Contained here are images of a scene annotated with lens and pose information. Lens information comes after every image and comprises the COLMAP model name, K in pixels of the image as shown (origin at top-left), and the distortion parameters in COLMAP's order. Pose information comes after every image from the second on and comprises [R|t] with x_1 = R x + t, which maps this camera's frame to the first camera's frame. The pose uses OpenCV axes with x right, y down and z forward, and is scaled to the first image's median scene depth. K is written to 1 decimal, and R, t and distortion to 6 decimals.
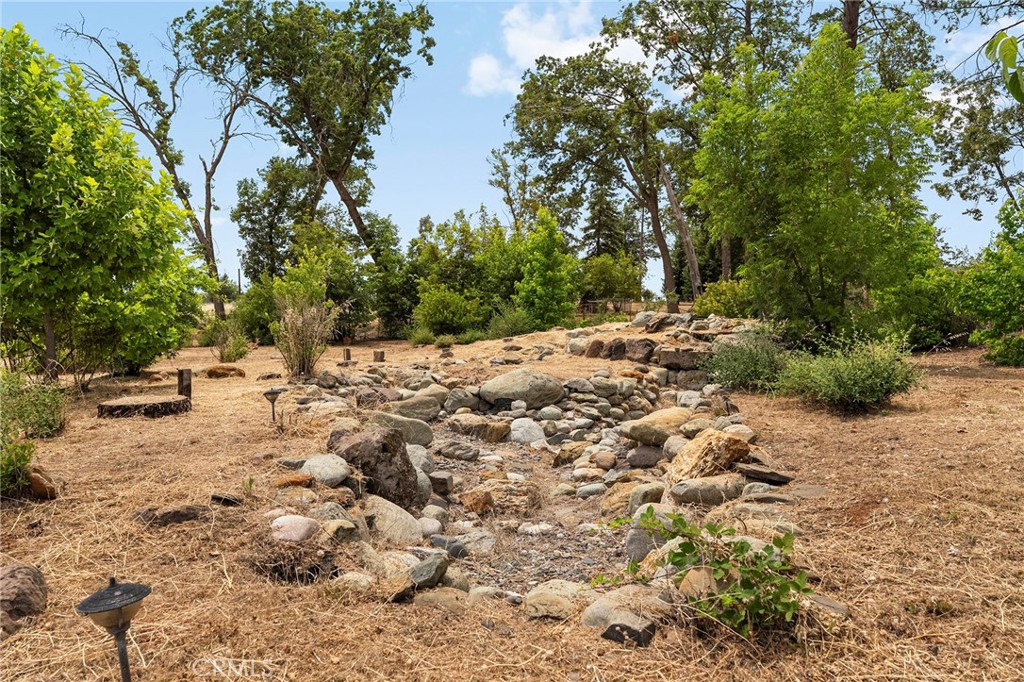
lens RADIAL K [[715.3, 0, 512.0], [0, 715.3, 341.0], [0, 0, 1]] dist [0.001585, 0.001021]
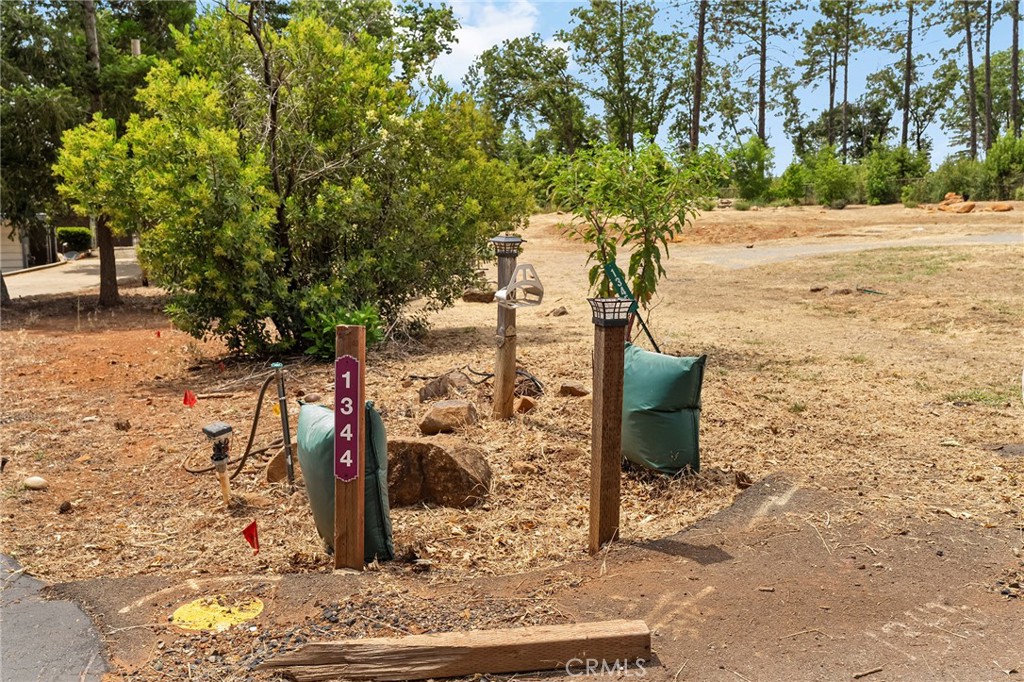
lens RADIAL K [[847.8, 0, 512.0], [0, 847.8, 341.0], [0, 0, 1]] dist [0.008566, 0.005008]
pose [[0.910747, -0.062777, 0.408165, -0.710444], [0.015411, 0.992856, 0.118316, 0.046272], [-0.412677, -0.101466, 0.905209, -0.738844]]
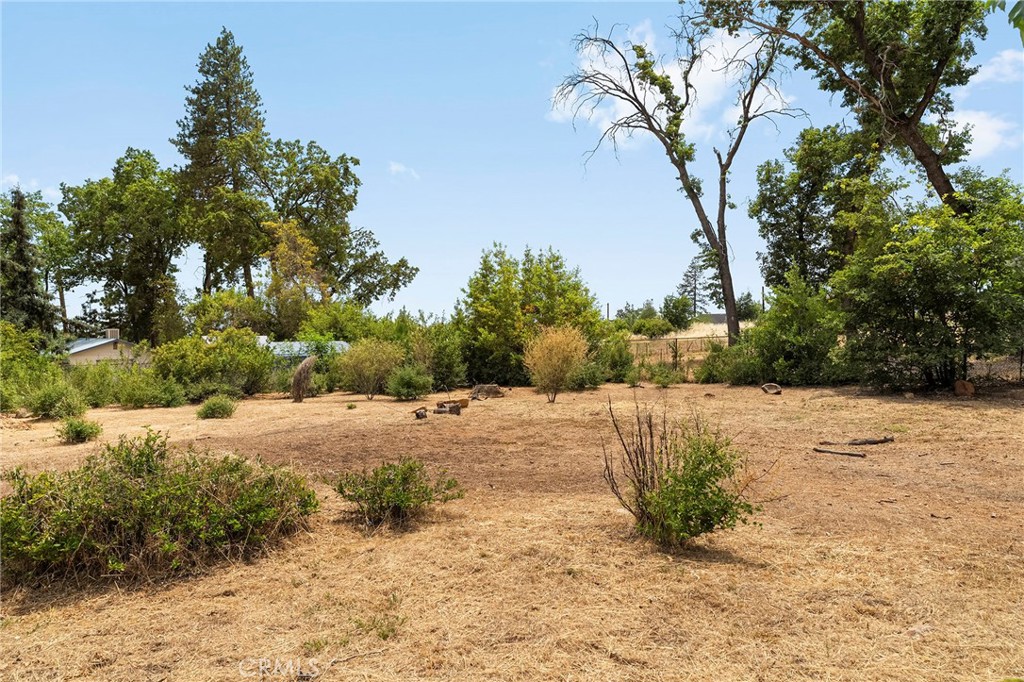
lens RADIAL K [[643.4, 0, 512.0], [0, 643.4, 341.0], [0, 0, 1]] dist [-0.000321, -0.000107]
pose [[0.740651, 0.001334, -0.671889, -0.106340], [-0.016658, 0.999727, -0.016378, -0.013901], [0.671684, 0.023323, 0.740471, 0.294473]]
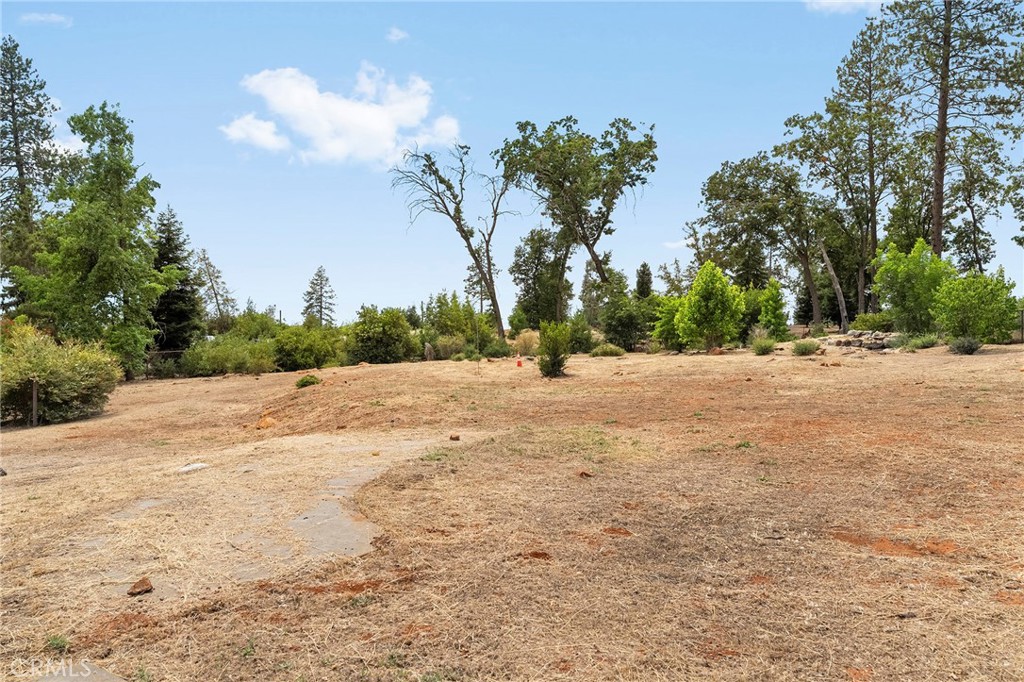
lens RADIAL K [[734.1, 0, 512.0], [0, 734.1, 341.0], [0, 0, 1]] dist [-0.000515, 0.000037]
pose [[0.993493, -0.006699, -0.113694, -0.211820], [0.002792, 0.999401, -0.034493, 0.024929], [0.113857, 0.033951, 0.992917, -0.516505]]
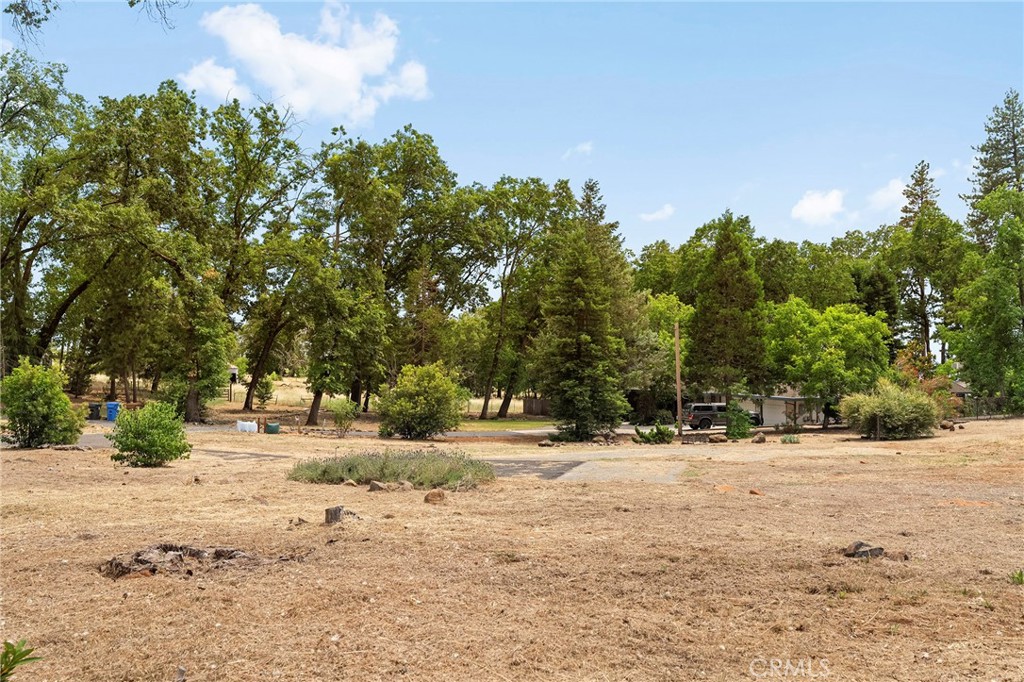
lens RADIAL K [[834.6, 0, 512.0], [0, 834.6, 341.0], [0, 0, 1]] dist [-0.004297, -0.001833]
pose [[0.231204, -0.030263, -0.972434, 0.121195], [-0.027957, 0.998897, -0.037734, 0.005618], [0.972503, 0.035911, 0.230103, -0.638914]]
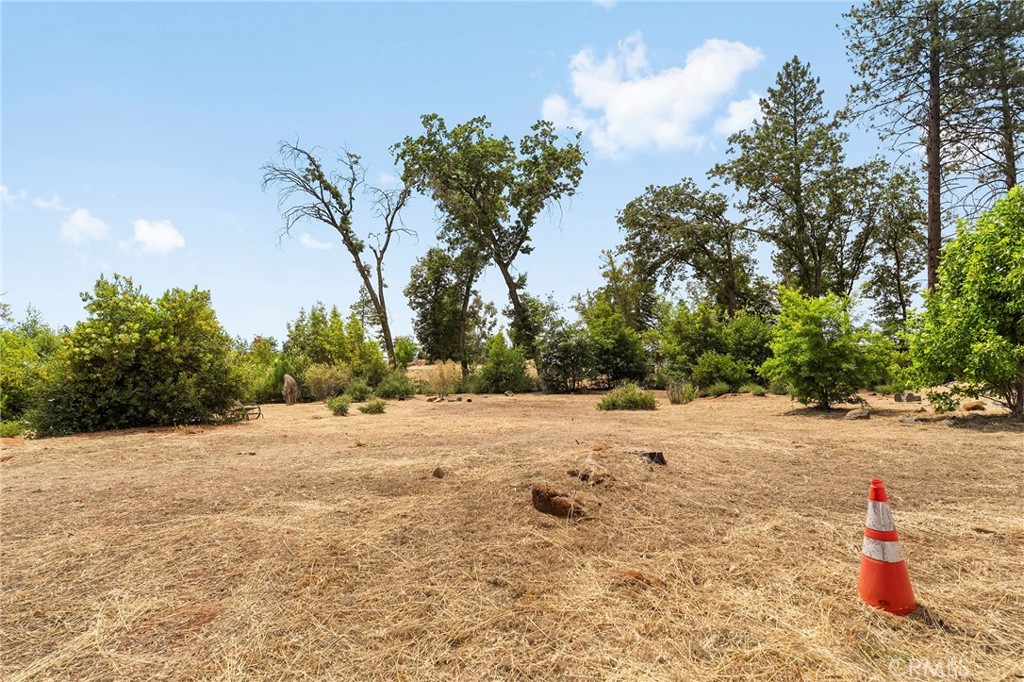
lens RADIAL K [[566.8, 0, 512.0], [0, 566.8, 341.0], [0, 0, 1]] dist [-0.001879, -0.000020]
pose [[0.993884, 0.022588, 0.108090, -0.307410], [-0.012171, 0.995299, -0.096085, 0.007229], [-0.109753, 0.094182, 0.989487, -0.017913]]
